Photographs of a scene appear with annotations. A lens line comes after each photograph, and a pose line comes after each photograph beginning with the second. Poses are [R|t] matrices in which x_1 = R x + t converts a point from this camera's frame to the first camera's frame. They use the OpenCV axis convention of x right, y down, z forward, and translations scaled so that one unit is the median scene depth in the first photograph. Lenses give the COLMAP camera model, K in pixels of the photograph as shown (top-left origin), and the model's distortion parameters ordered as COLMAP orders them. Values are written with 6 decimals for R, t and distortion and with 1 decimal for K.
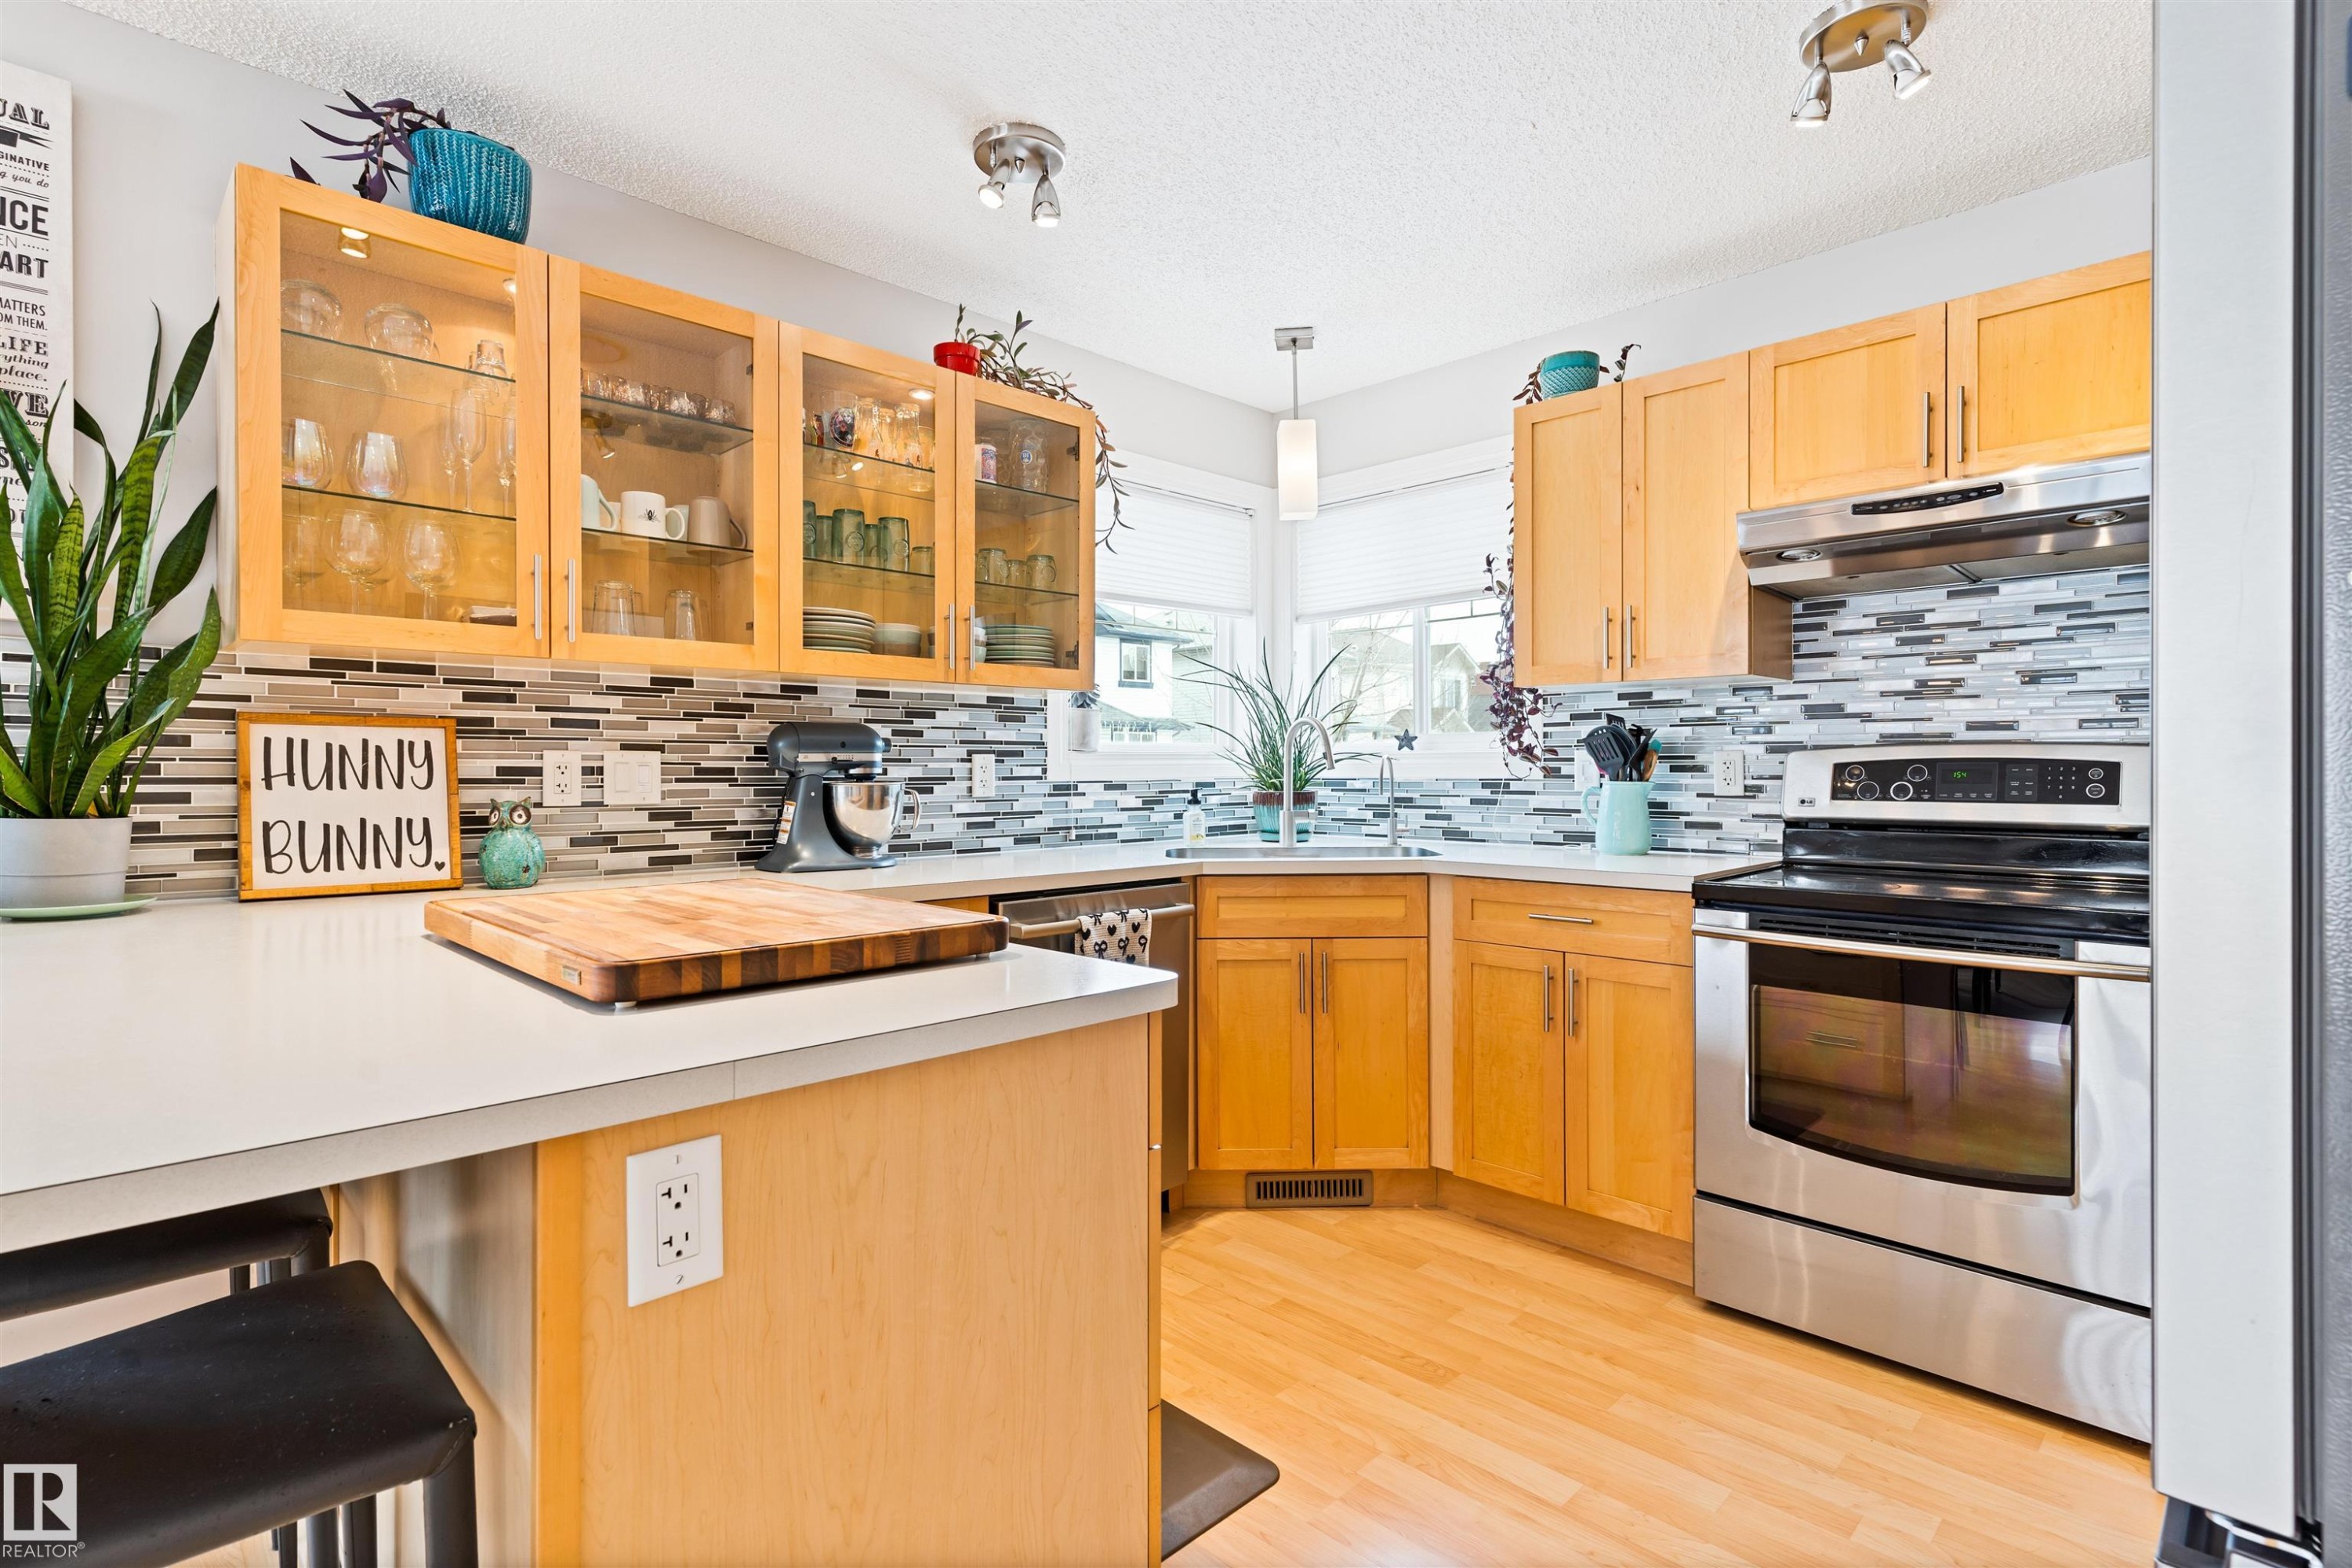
lens RADIAL K [[1137.2, 0, 1181.4], [0, 1137.2, 778.7], [0, 0, 1]] dist [-0.000157, -0.000324]
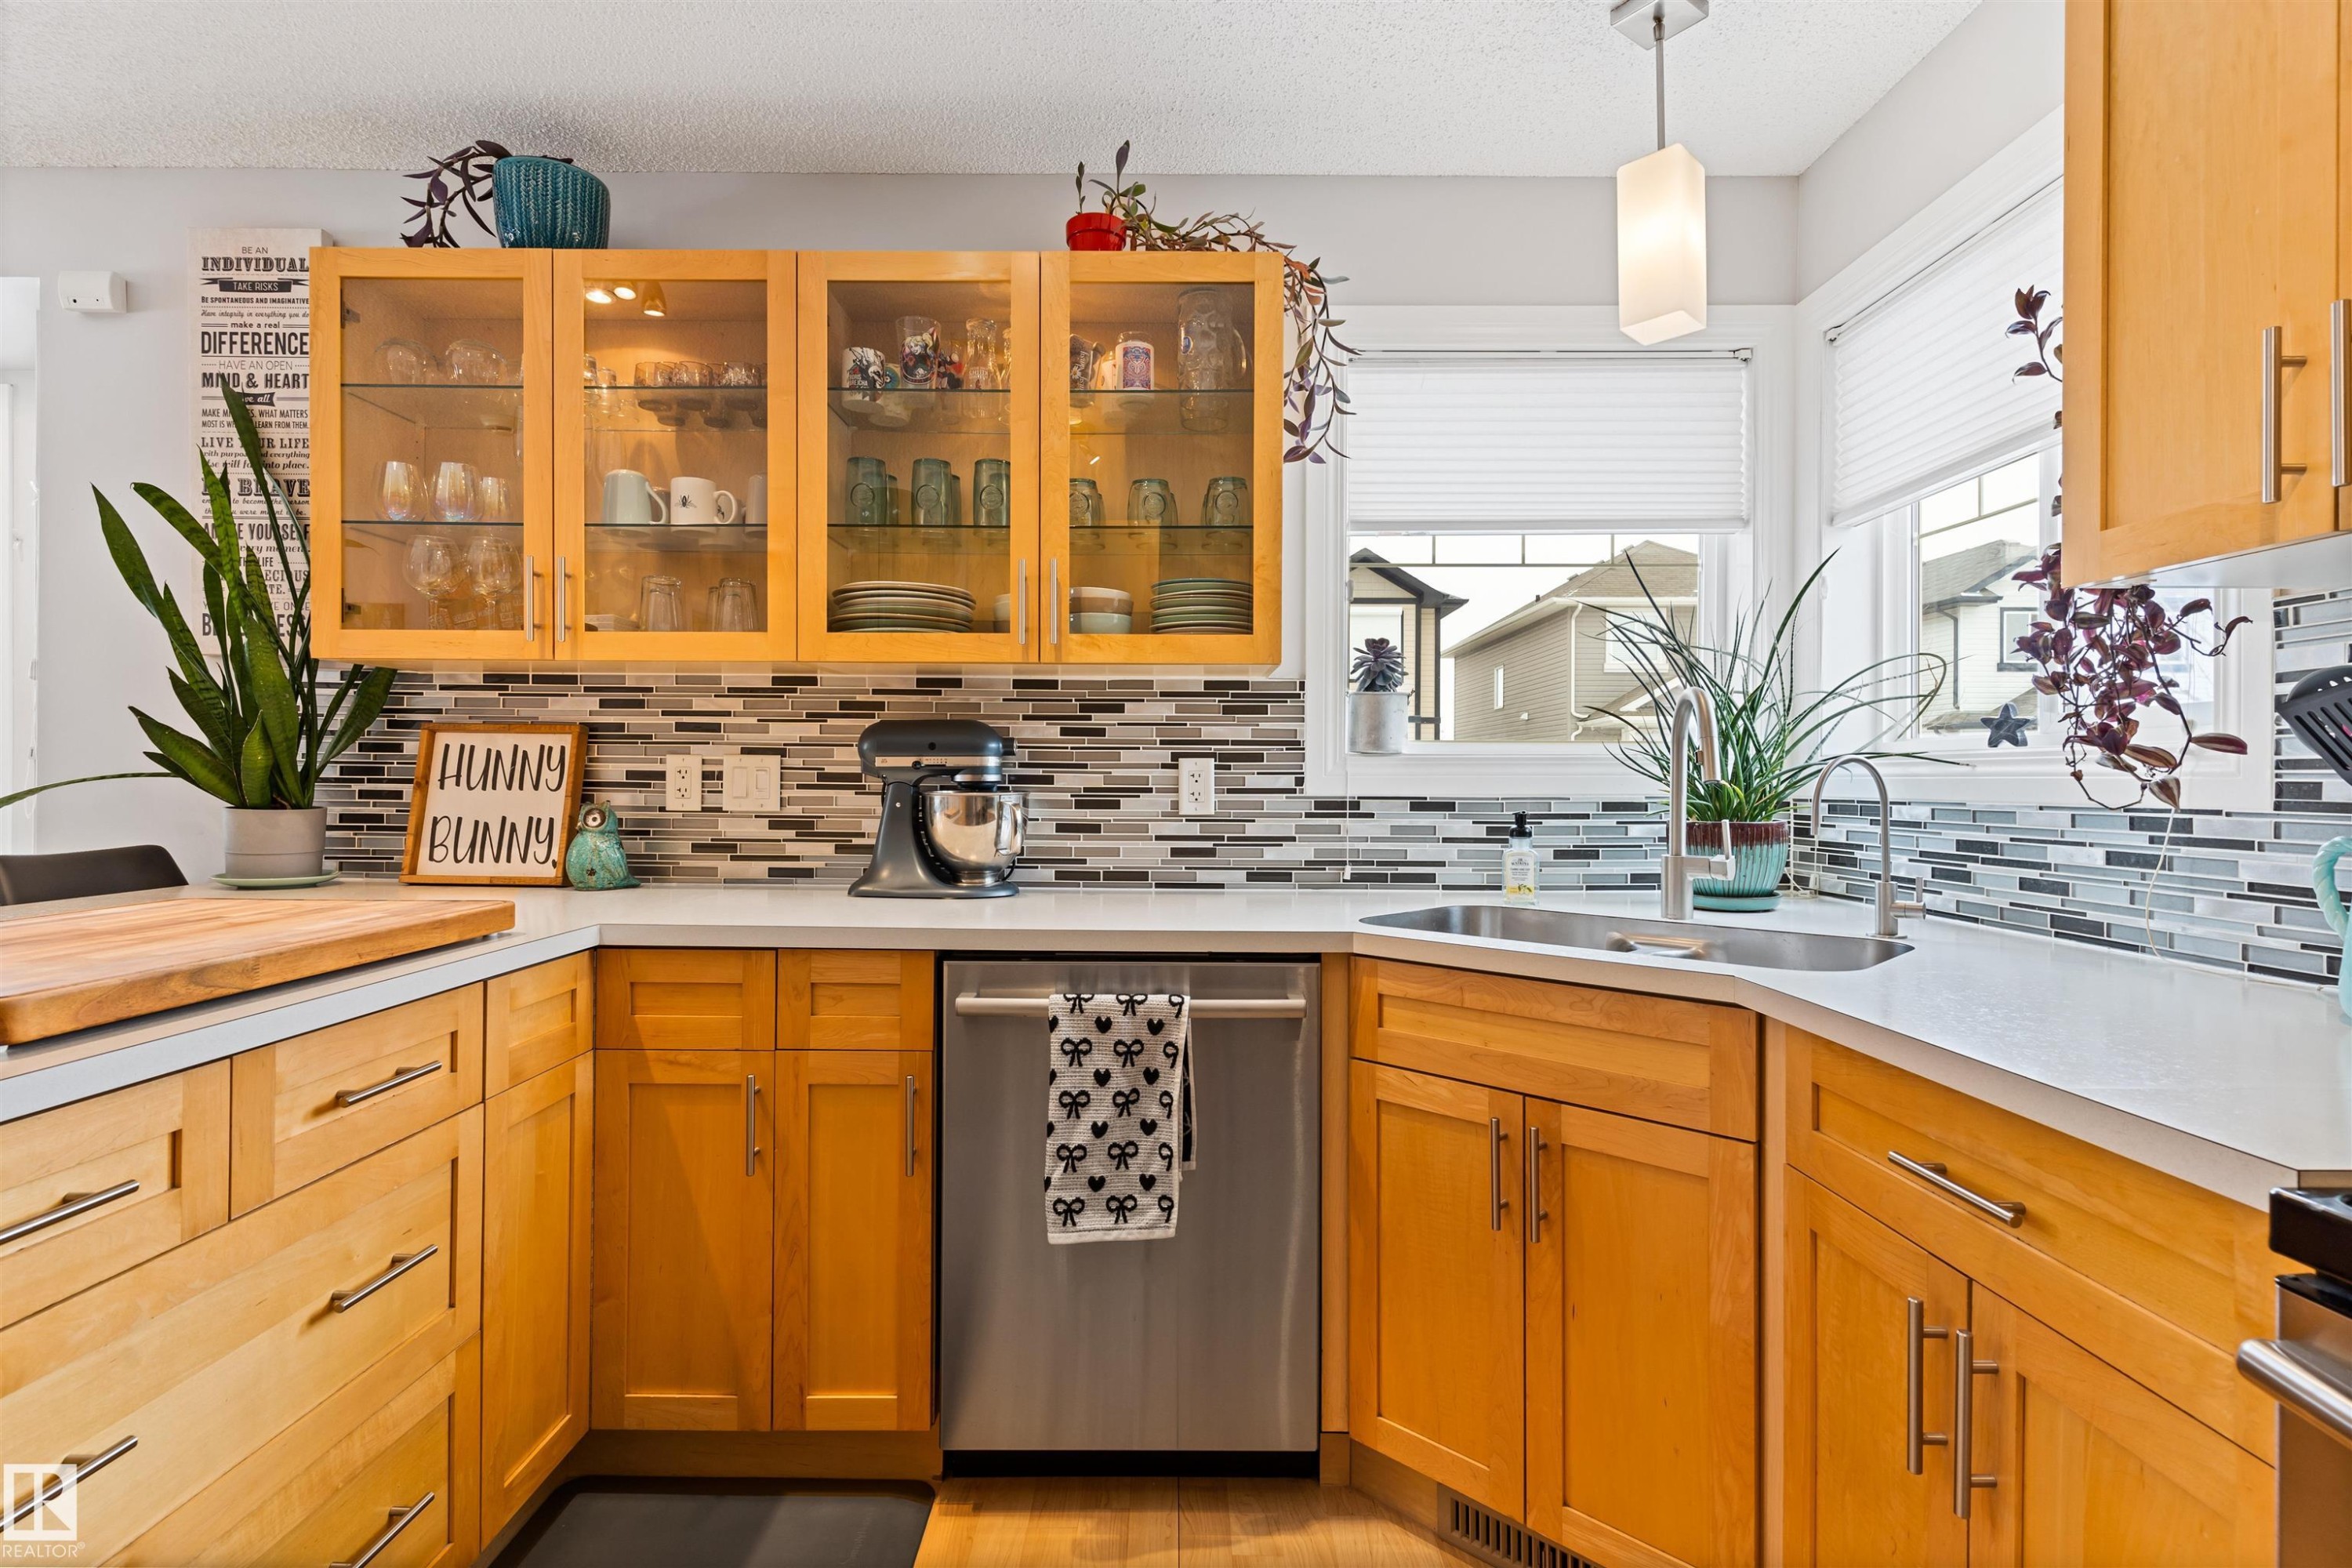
lens RADIAL K [[1132.2, 0, 1176.0], [0, 1132.2, 784.0], [0, 0, 1]] dist [-0.000021, -0.000010]
pose [[0.701974, 0.010457, -0.712126, 0.415445], [-0.014624, 0.999893, 0.000267, -0.005267], [0.712053, 0.010226, 0.702051, 0.553021]]
